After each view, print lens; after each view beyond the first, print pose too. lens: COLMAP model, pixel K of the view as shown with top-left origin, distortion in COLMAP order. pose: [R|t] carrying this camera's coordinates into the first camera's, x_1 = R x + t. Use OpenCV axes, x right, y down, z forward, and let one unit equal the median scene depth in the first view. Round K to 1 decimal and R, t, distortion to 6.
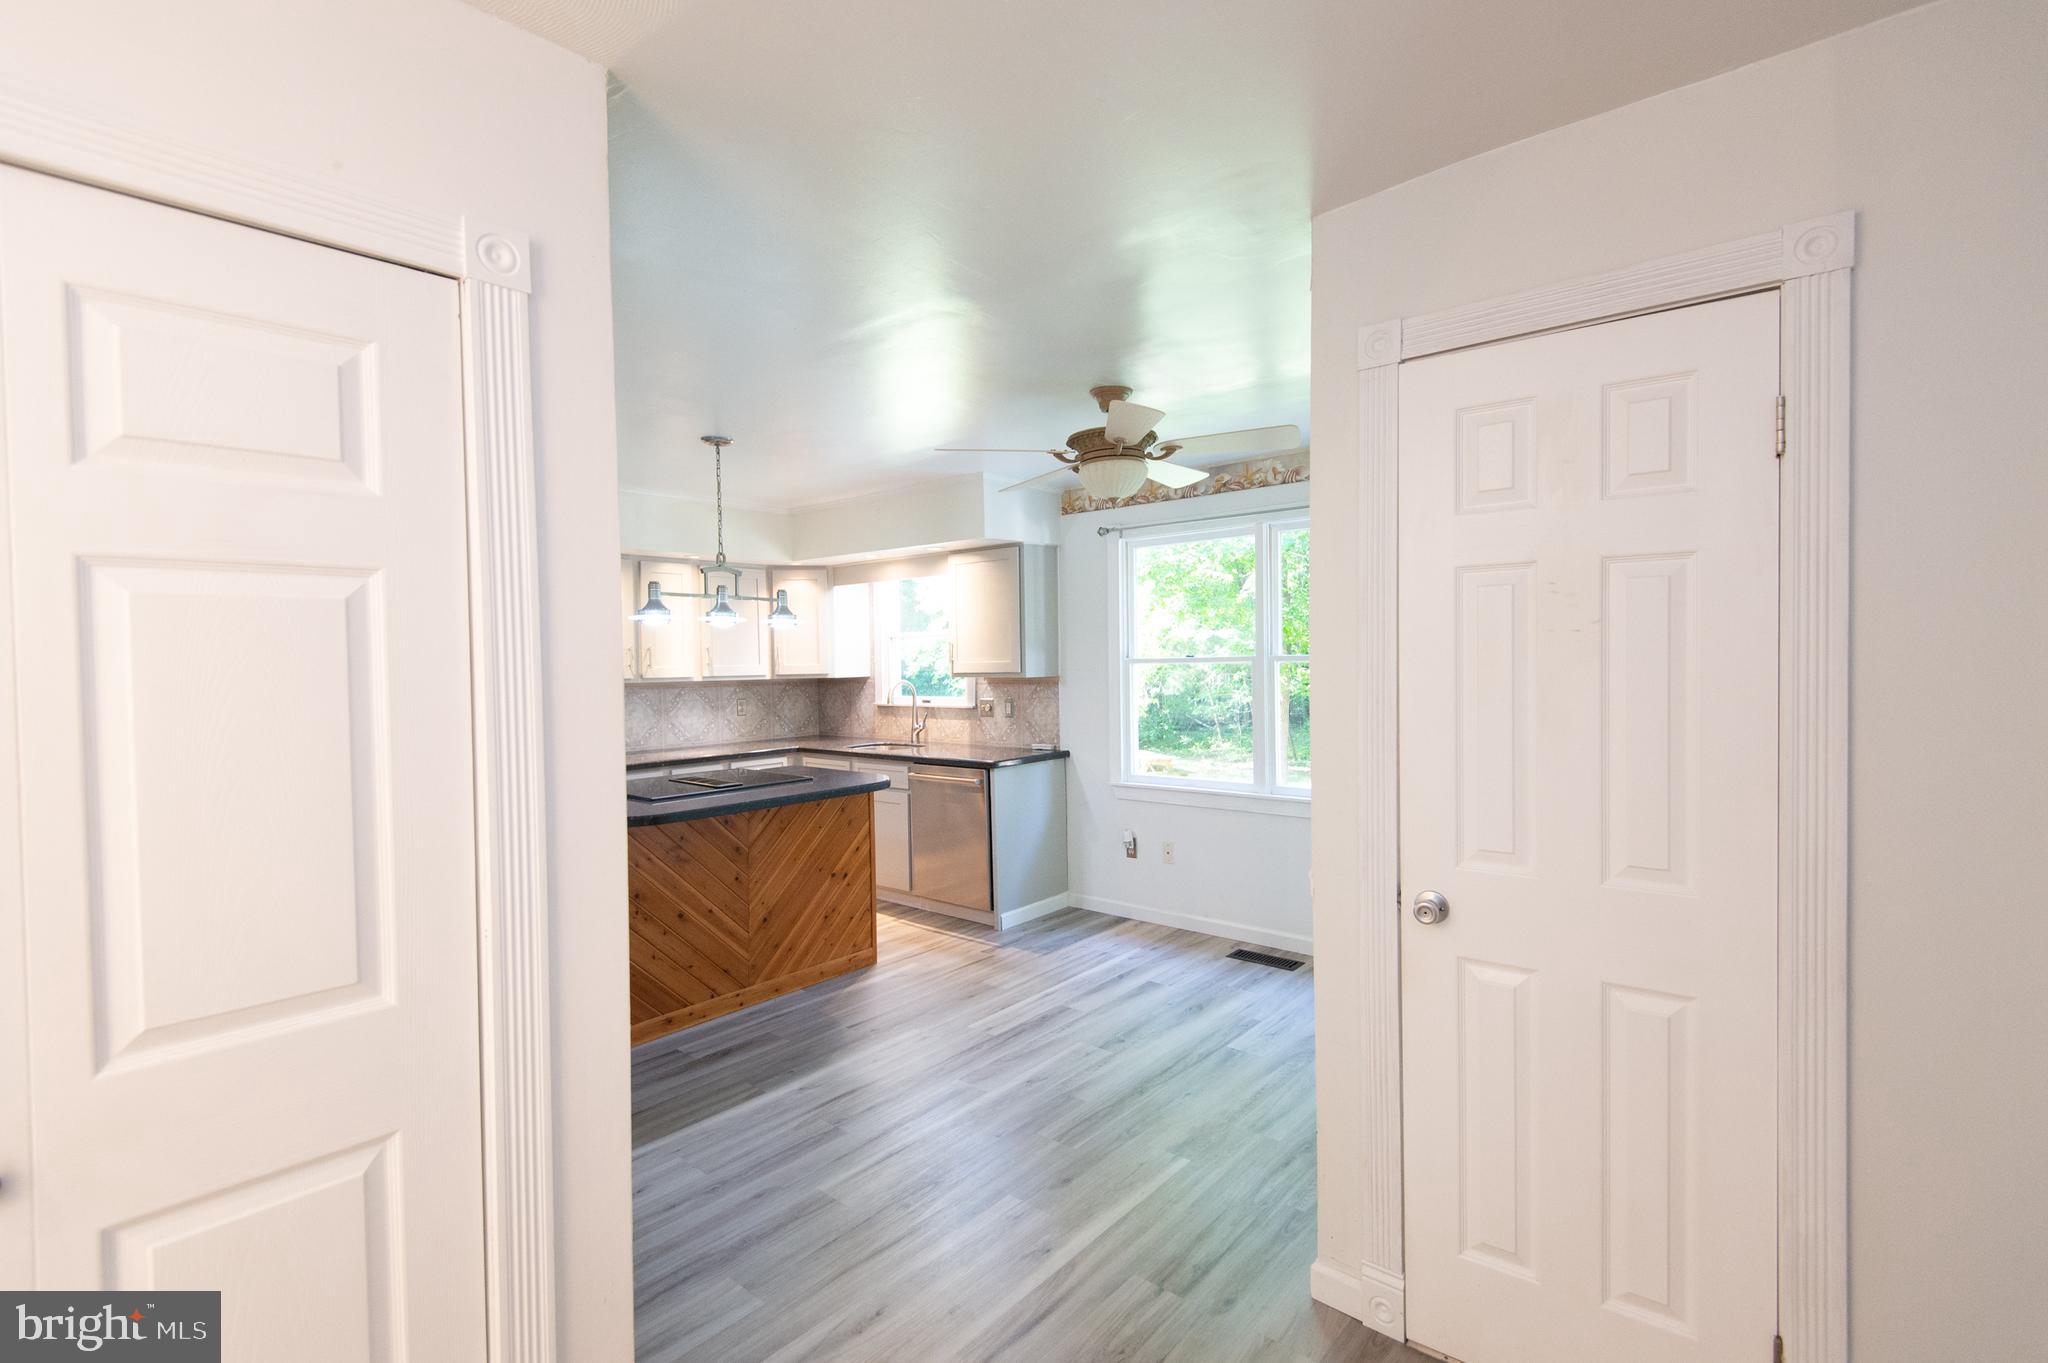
lens RADIAL K [[899.2, 0, 1028.3], [0, 899.2, 684.4], [0, 0, 1]] dist [0.044101, 0.000029]
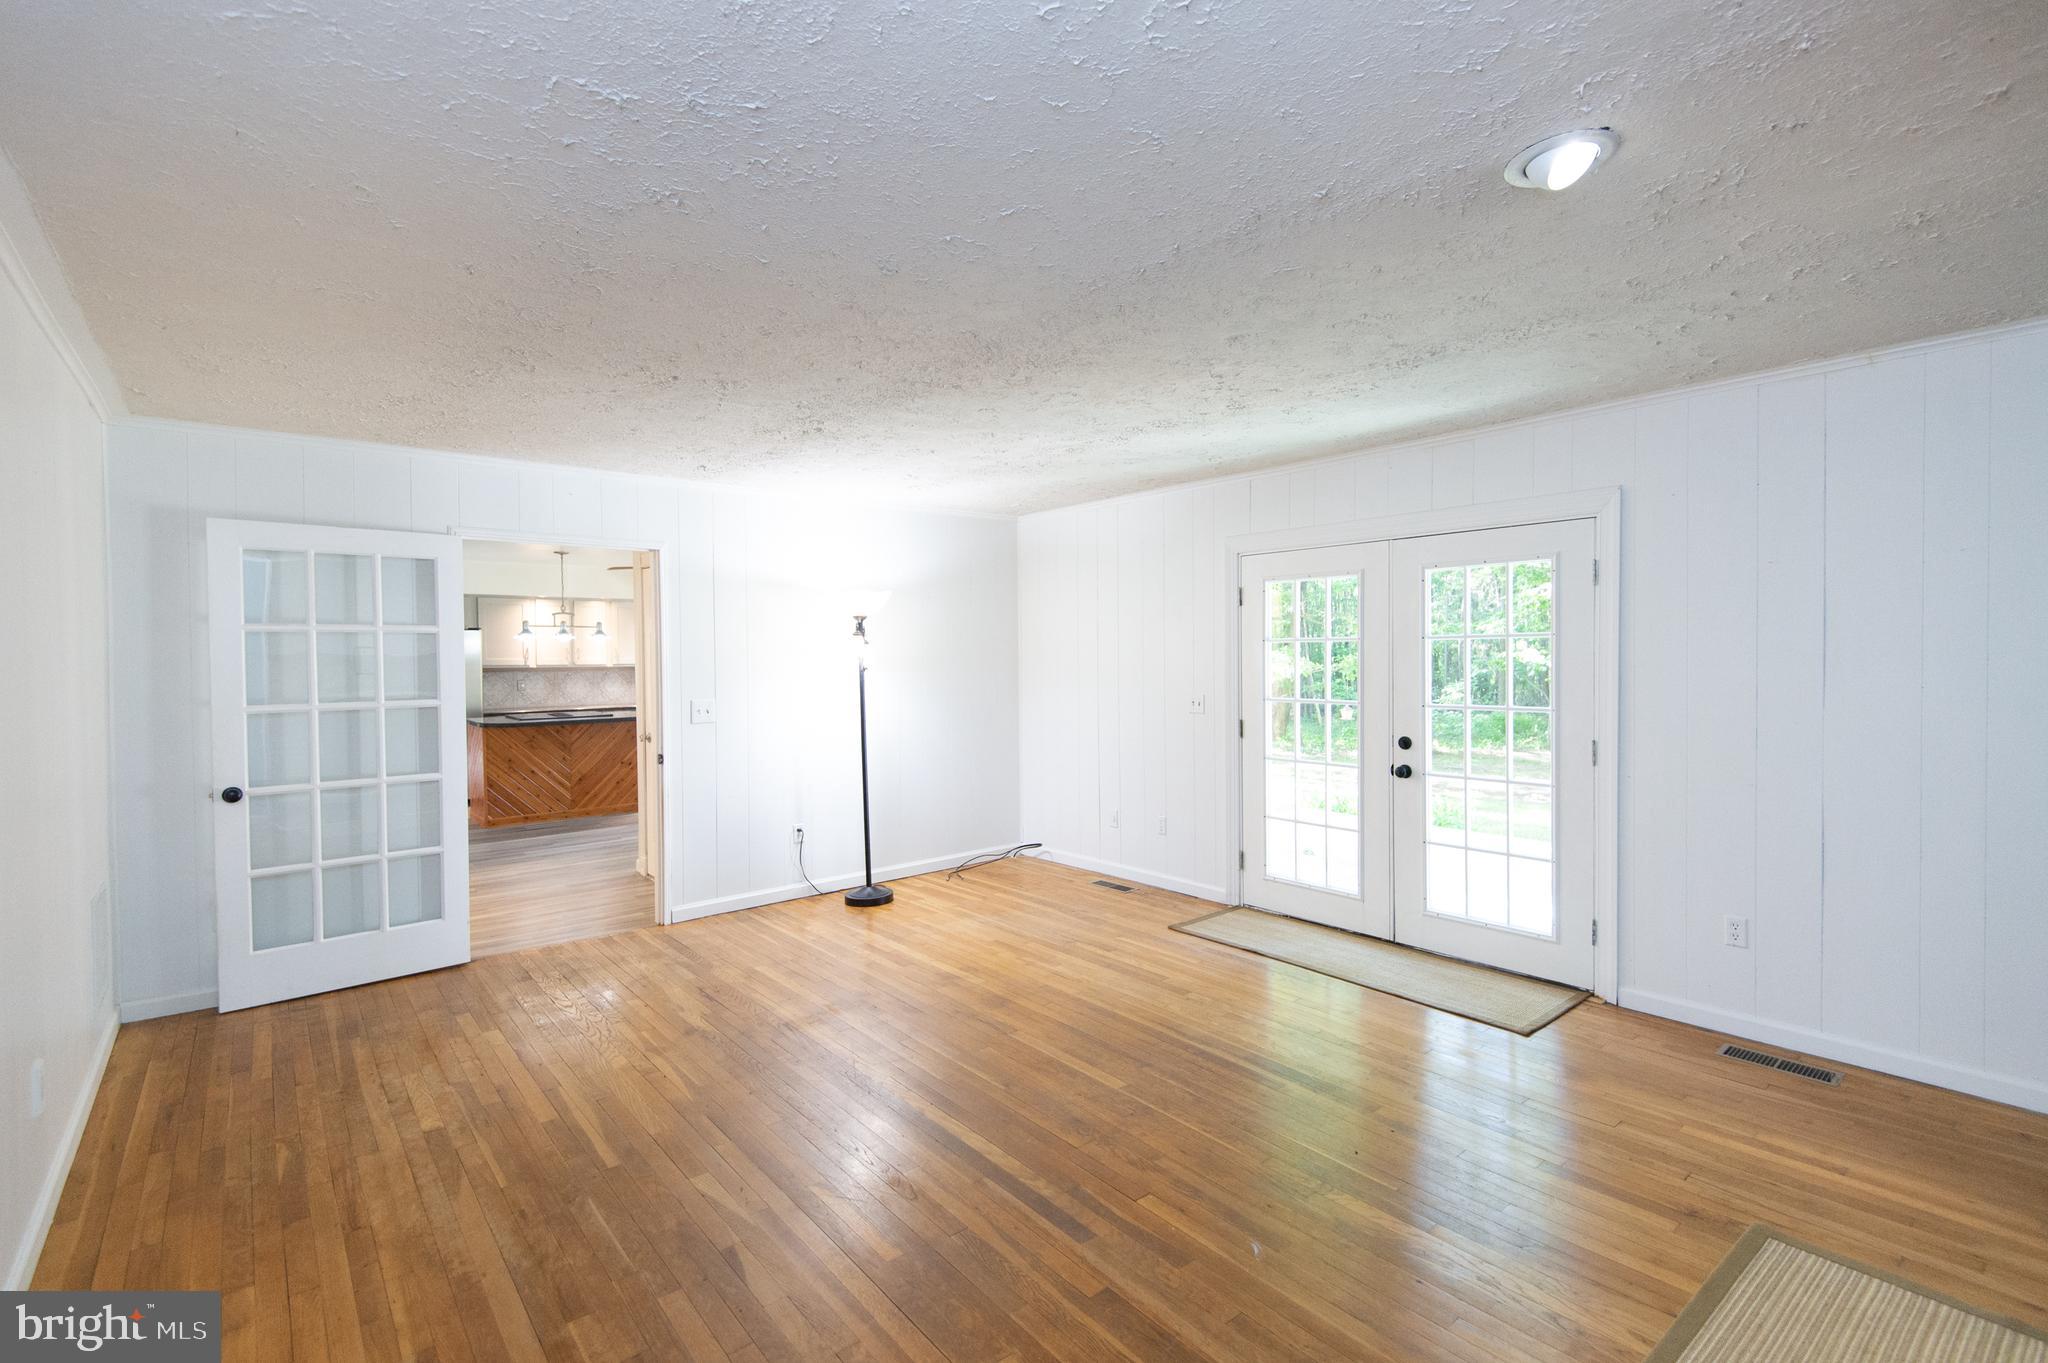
lens RADIAL K [[932.0, 0, 1030.4], [0, 932.0, 677.1], [0, 0, 1]] dist [0.044652, -0.023143]
pose [[0.983498, 0.012779, -0.180468, 0.937162], [-0.012362, 0.999918, 0.003434, 0.000597], [0.180497, -0.001146, 0.983575, -0.800739]]
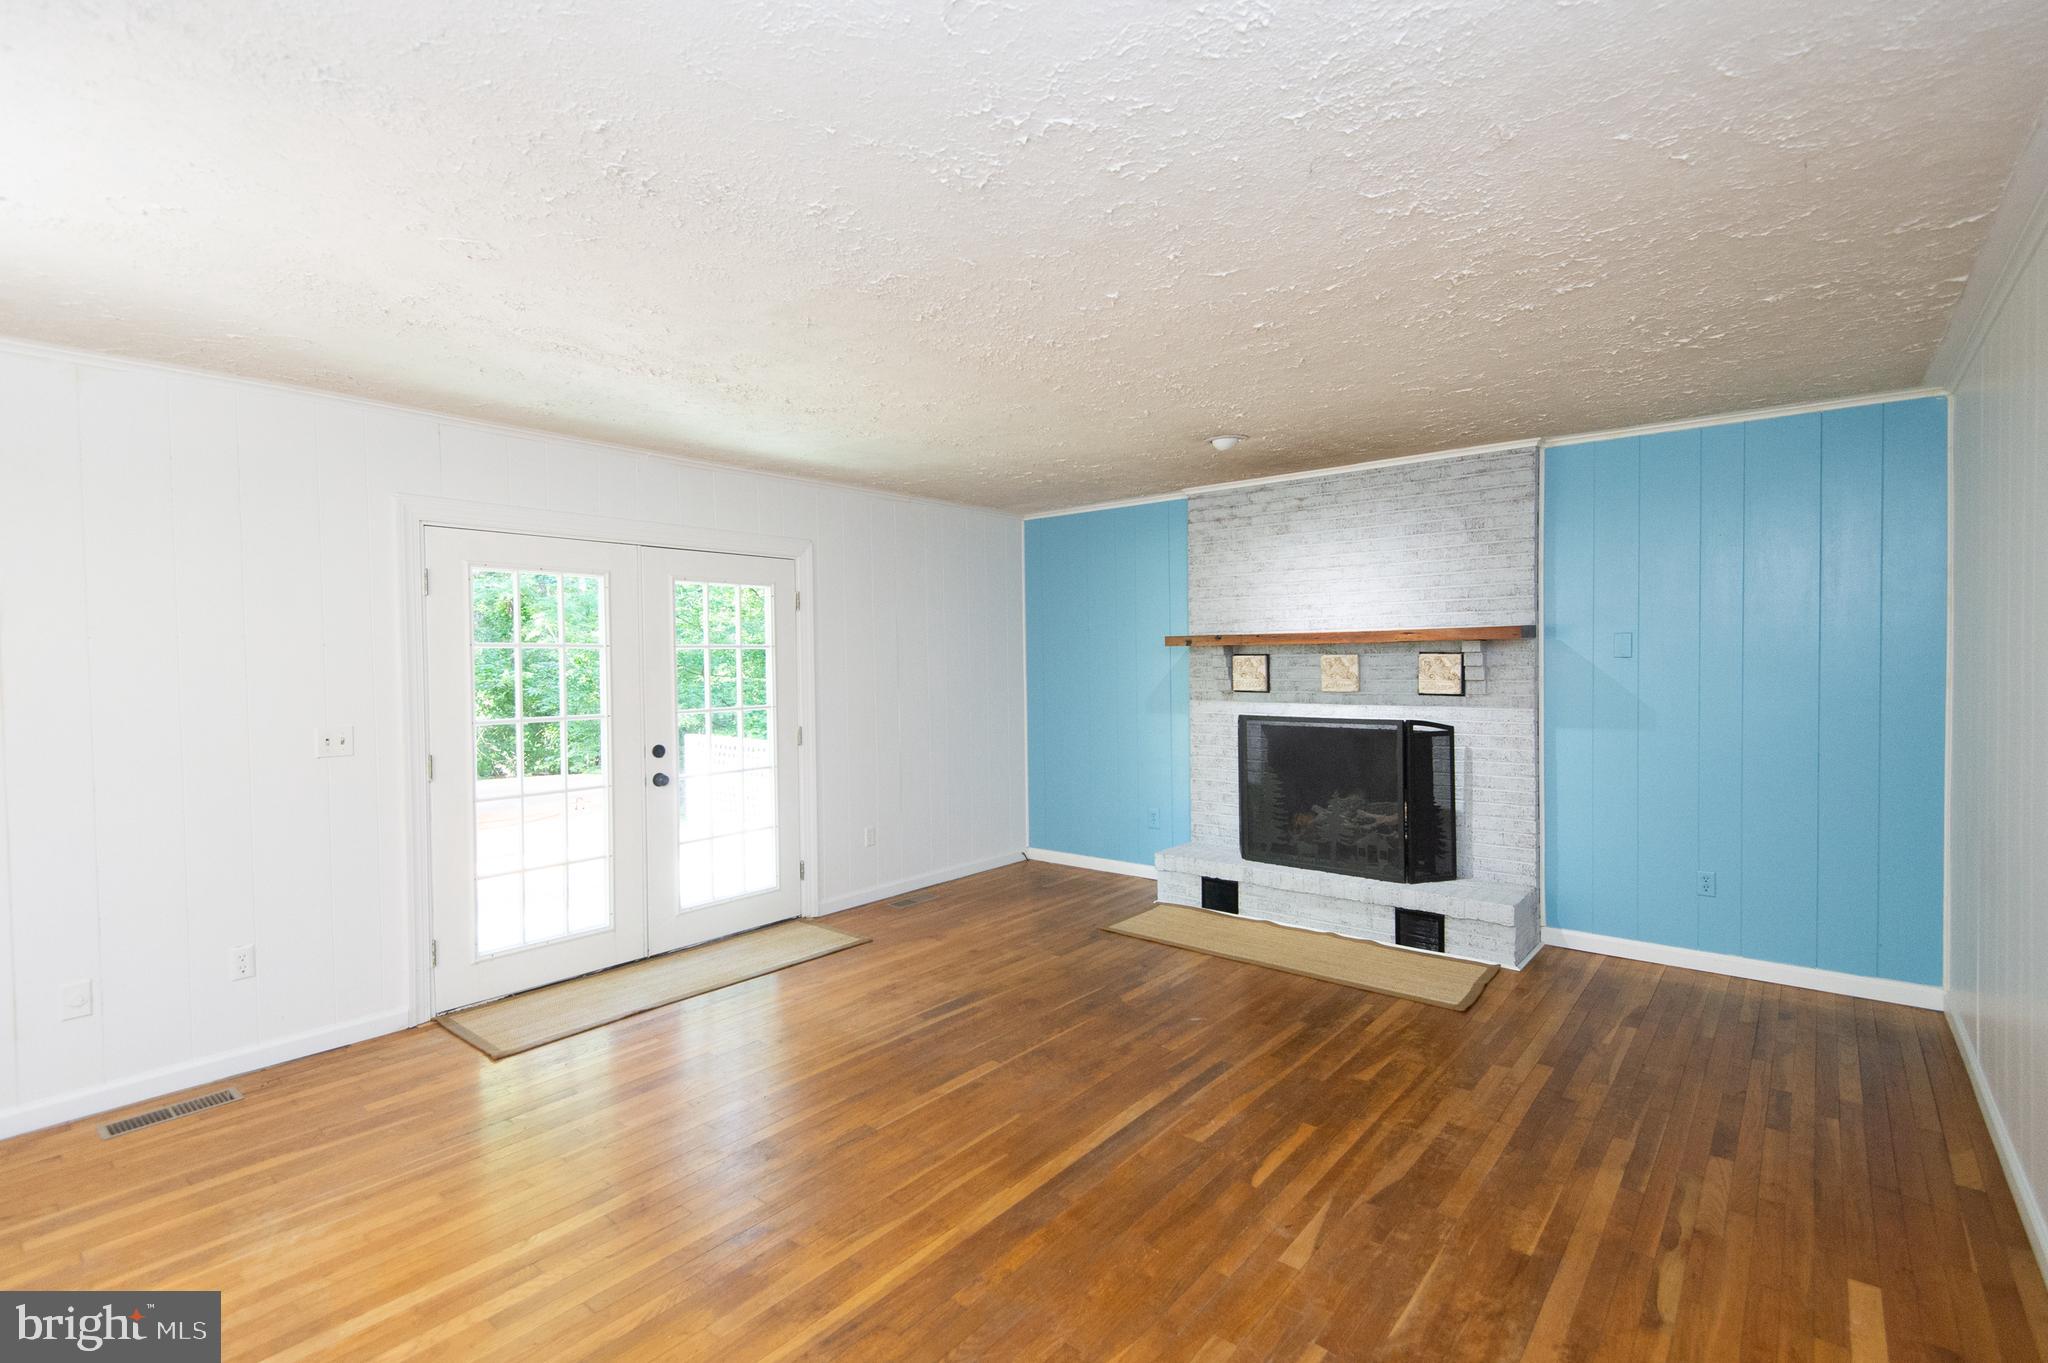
lens RADIAL K [[932.0, 0, 1030.4], [0, 932.0, 677.1], [0, 0, 1]] dist [0.044652, -0.023143]
pose [[-0.005975, -0.003884, 0.999975, -4.400819], [0.032869, 0.999451, 0.004078, -0.011205], [-0.999442, 0.032892, -0.005844, 3.658945]]
